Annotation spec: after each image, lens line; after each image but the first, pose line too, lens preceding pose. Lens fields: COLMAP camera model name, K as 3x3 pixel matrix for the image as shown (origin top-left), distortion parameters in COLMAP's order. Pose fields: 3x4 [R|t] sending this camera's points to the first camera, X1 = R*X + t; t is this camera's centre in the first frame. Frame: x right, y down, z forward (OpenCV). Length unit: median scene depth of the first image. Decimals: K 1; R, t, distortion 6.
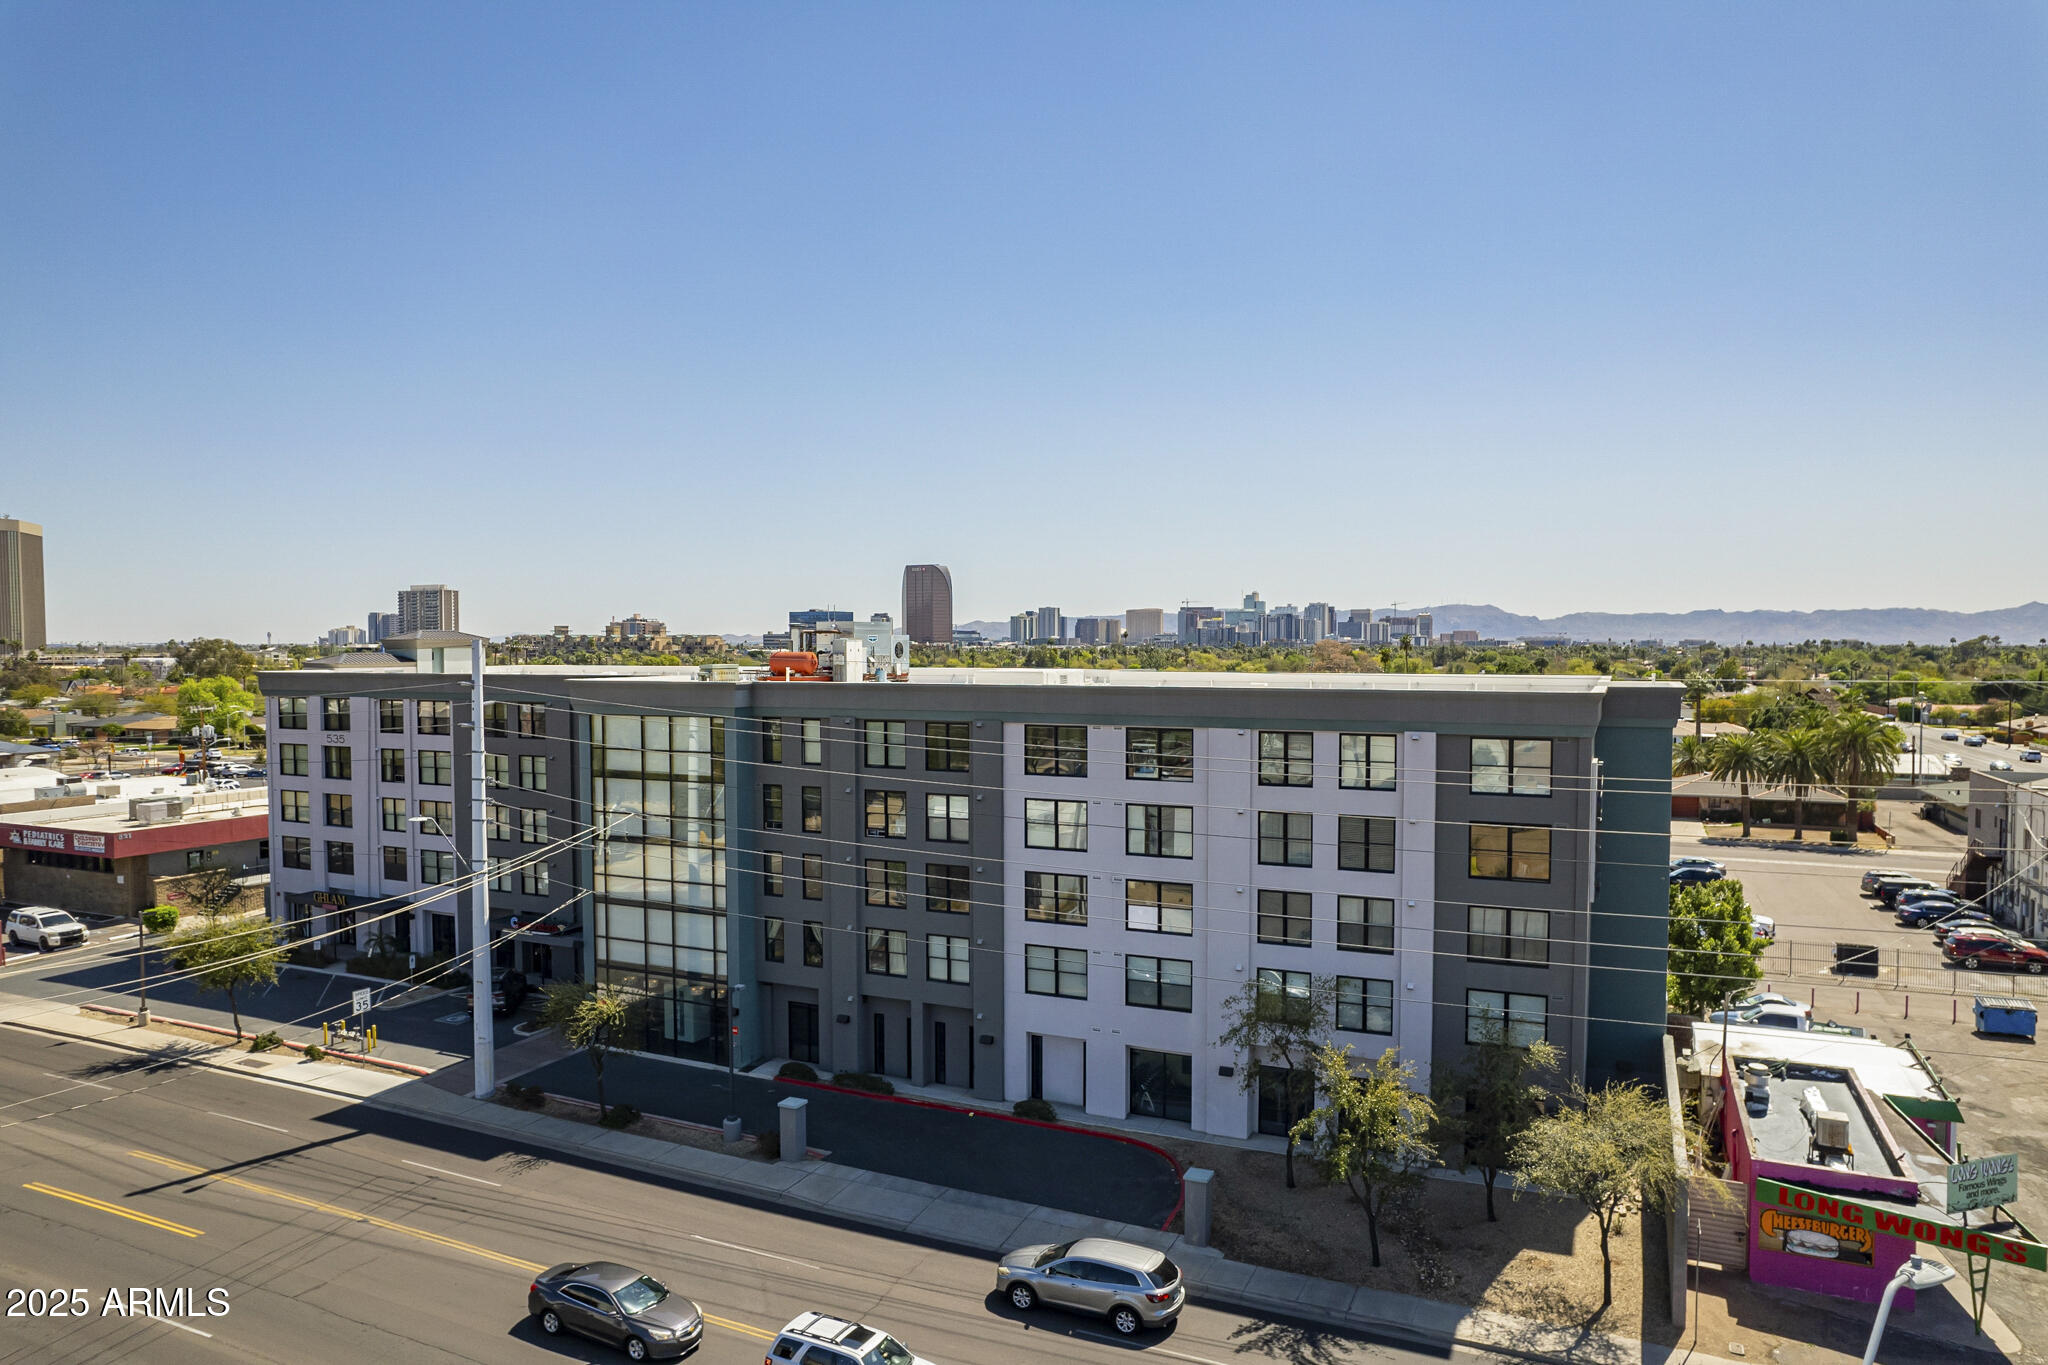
lens RADIAL K [[1309.9, 0, 1024.9], [0, 1309.9, 704.0], [0, 0, 1]] dist [-0.074918, 0.061197]
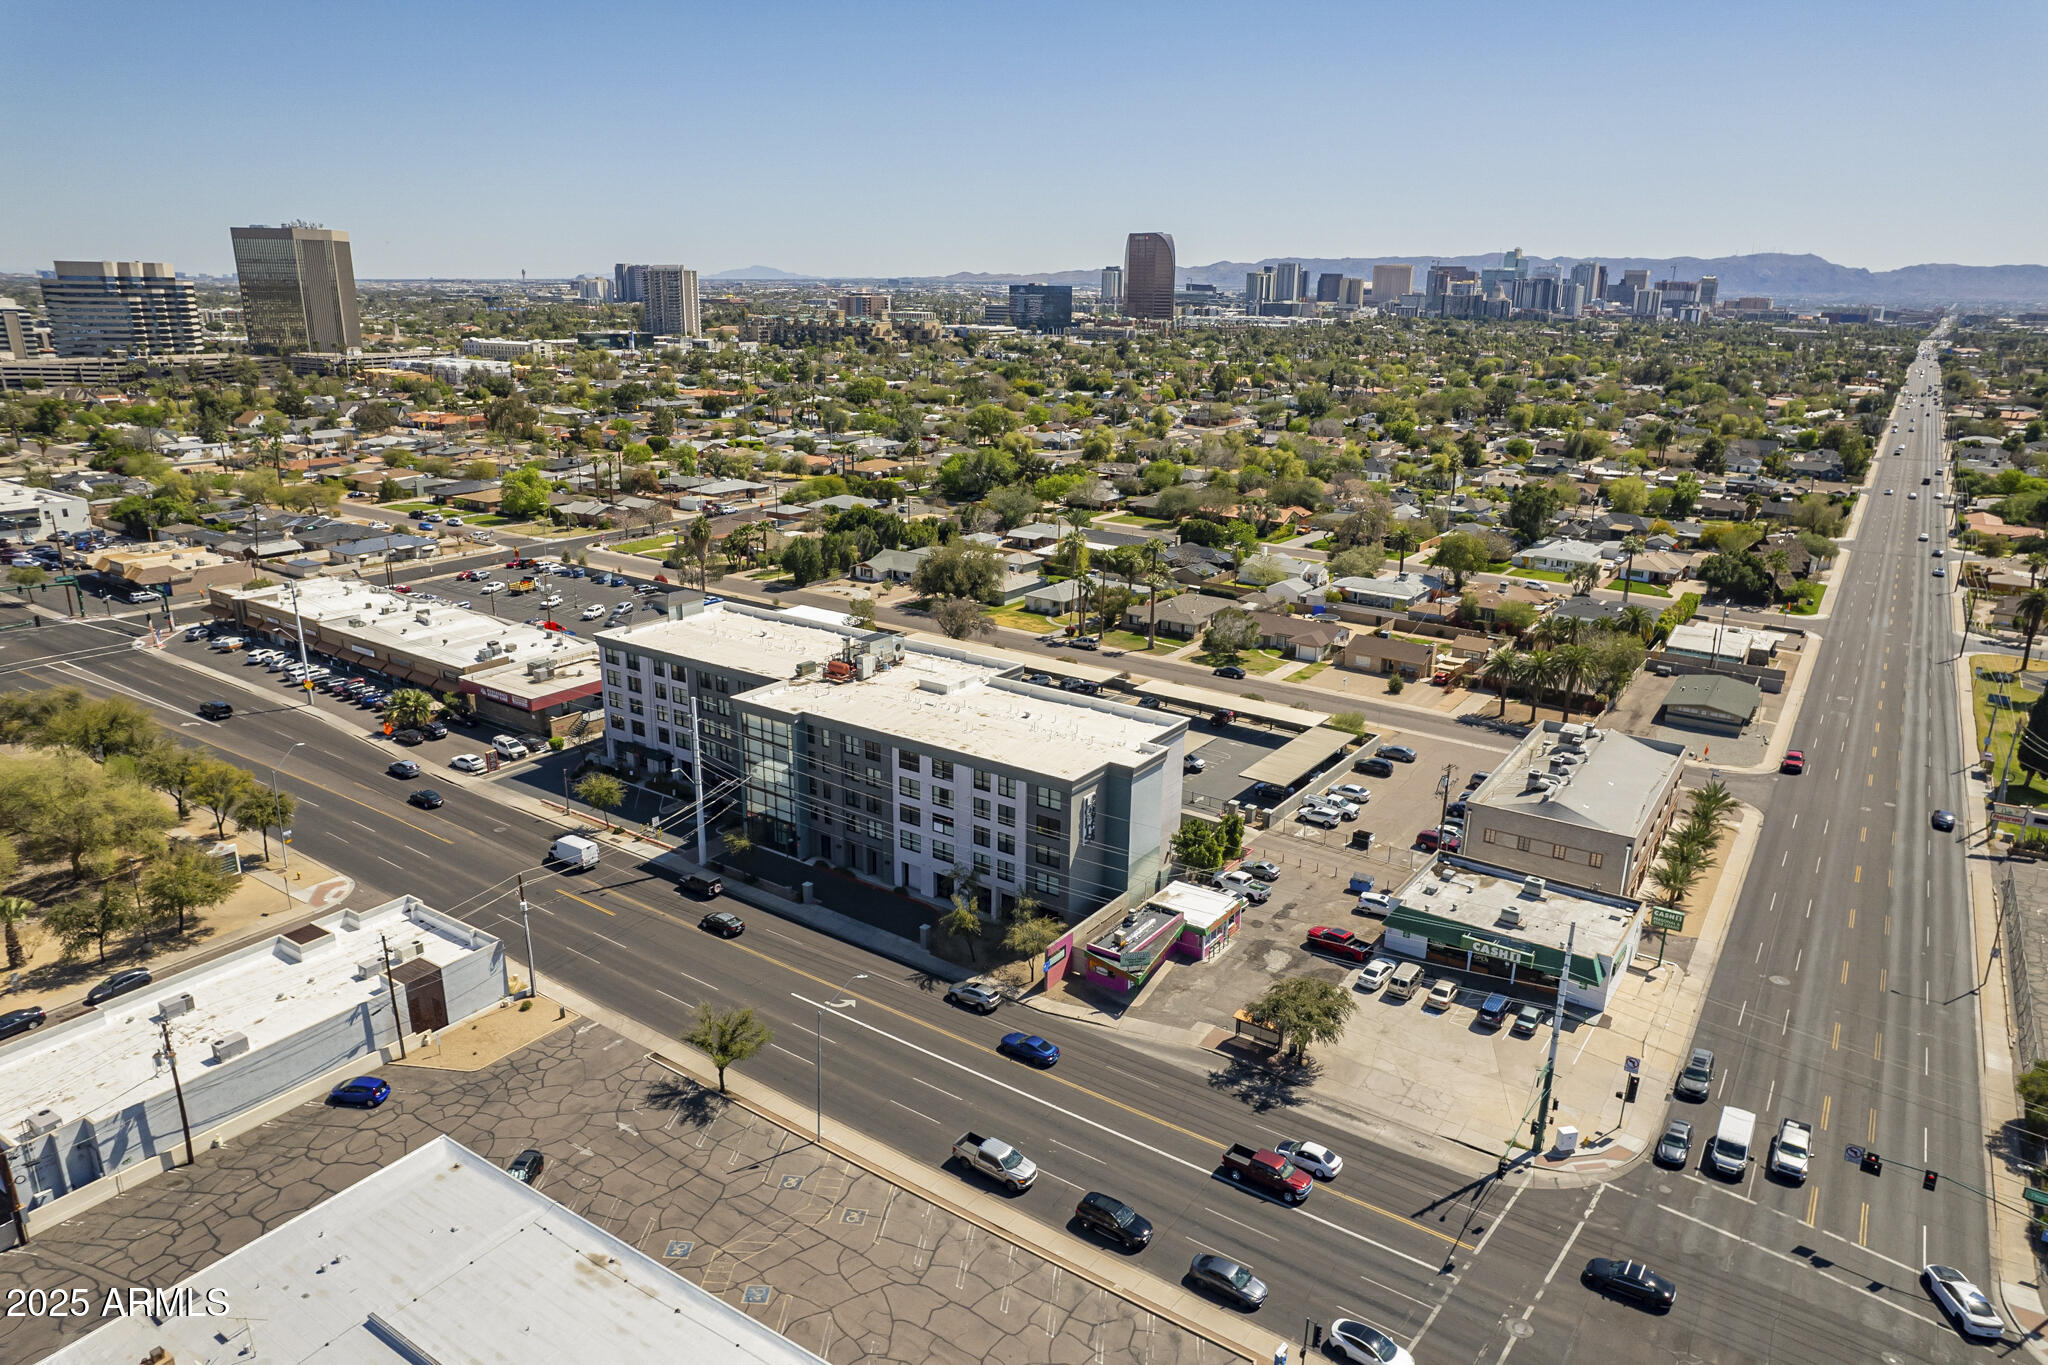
lens RADIAL K [[1309.9, 0, 1015.8], [0, 1309.9, 694.9], [0, 0, 1]] dist [-0.074918, 0.061197]
pose [[0.983090, 0.066657, -0.170561, 0.579475], [-0.021431, 0.966877, 0.254343, -0.656342], [0.181865, -0.246386, 0.951955, -1.202574]]
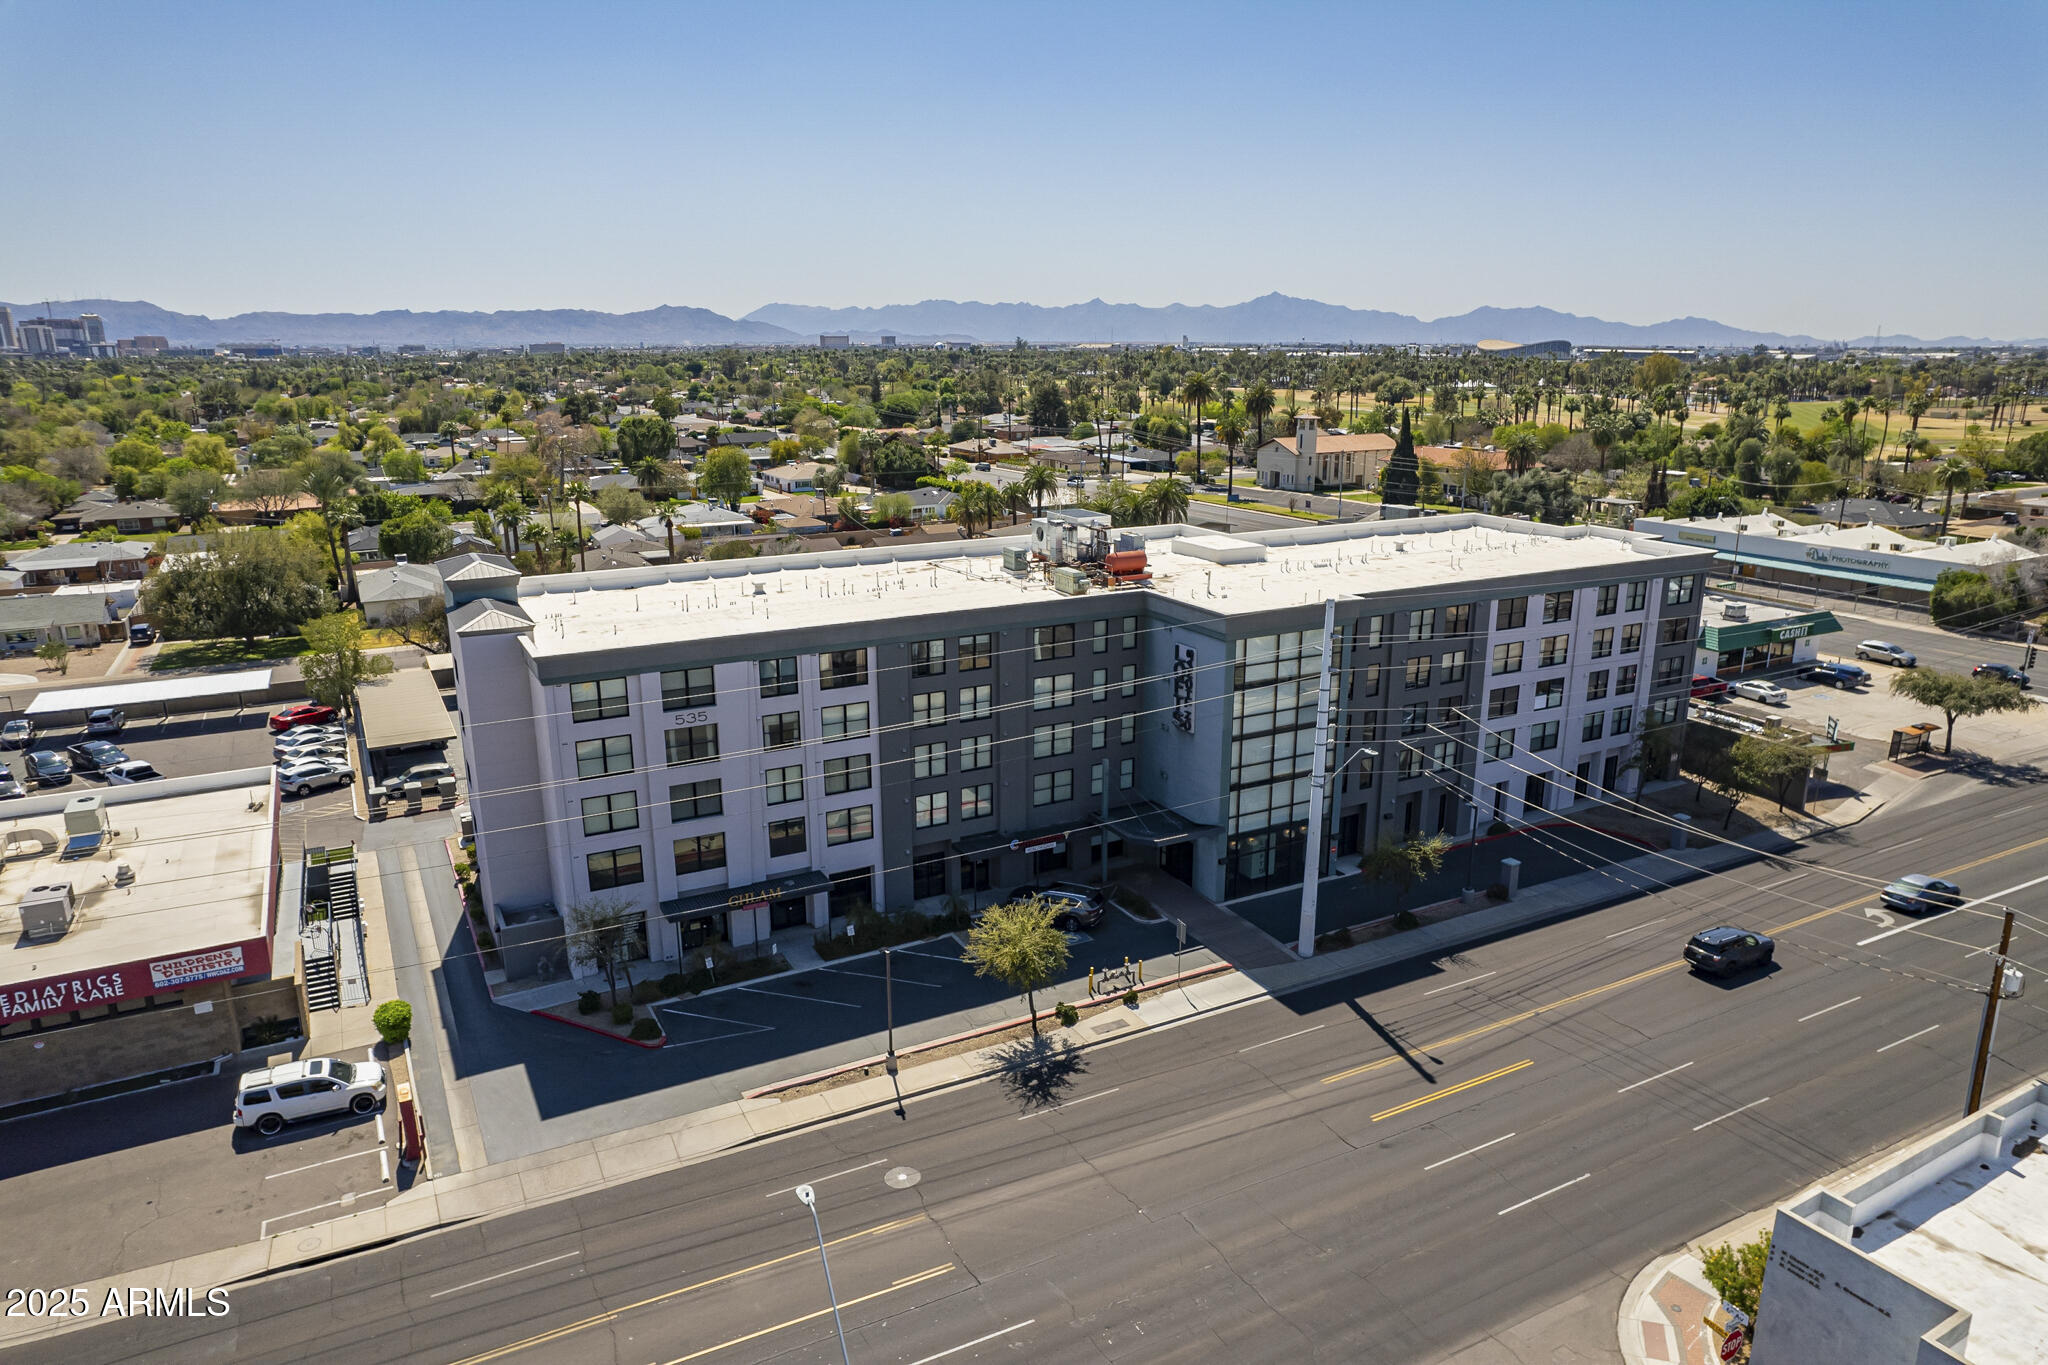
lens RADIAL K [[1309.9, 0, 1026.4], [0, 1309.9, 696.8], [0, 0, 1]] dist [-0.074918, 0.061197]
pose [[0.605652, -0.211931, 0.766988, -1.405778], [0.039715, 0.970730, 0.236867, -0.236369], [-0.794738, -0.112998, 0.596342, 0.450890]]
